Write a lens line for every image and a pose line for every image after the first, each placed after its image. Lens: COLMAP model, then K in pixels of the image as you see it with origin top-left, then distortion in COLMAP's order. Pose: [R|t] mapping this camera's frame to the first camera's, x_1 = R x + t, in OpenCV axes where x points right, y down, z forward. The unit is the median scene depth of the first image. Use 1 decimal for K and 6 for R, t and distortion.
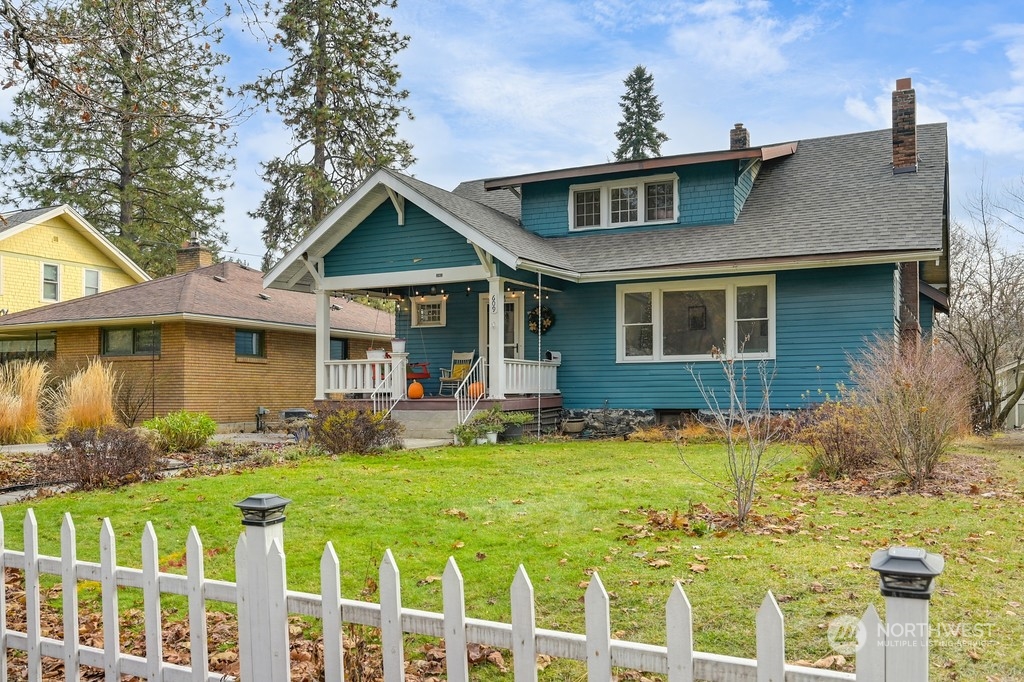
lens RADIAL K [[961.2, 0, 510.0], [0, 961.2, 411.3], [0, 0, 1]] dist [-0.005643, -0.016495]
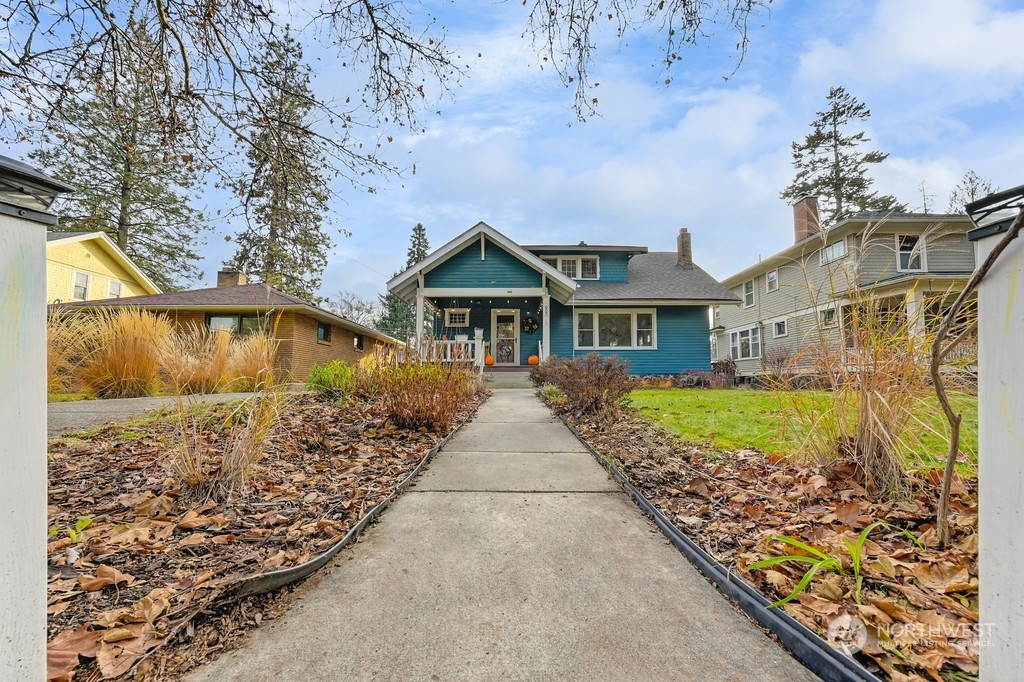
lens RADIAL K [[429.1, 0, 529.2], [0, 429.1, 364.0], [0, 0, 1]] dist [0.001436, 0.000159]
pose [[0.878773, 0.023913, 0.476641, -0.302503], [0.006118, 0.998097, -0.061353, 0.023531], [-0.477201, 0.056832, 0.876954, 0.251614]]
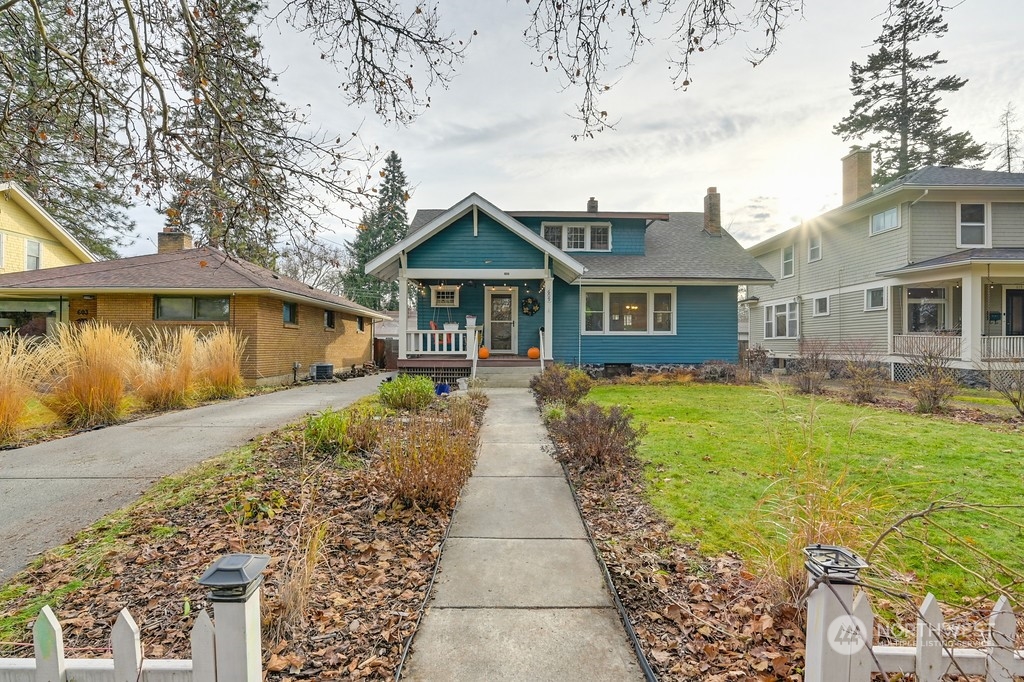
lens RADIAL K [[521.0, 0, 532.6], [0, 521.0, 355.8], [0, 0, 1]] dist [-0.001567, 0.002345]
pose [[0.873974, -0.005339, 0.485943, -0.321043], [0.001234, 0.999961, 0.008767, -0.018561], [-0.485971, -0.007063, 0.873946, 0.220739]]
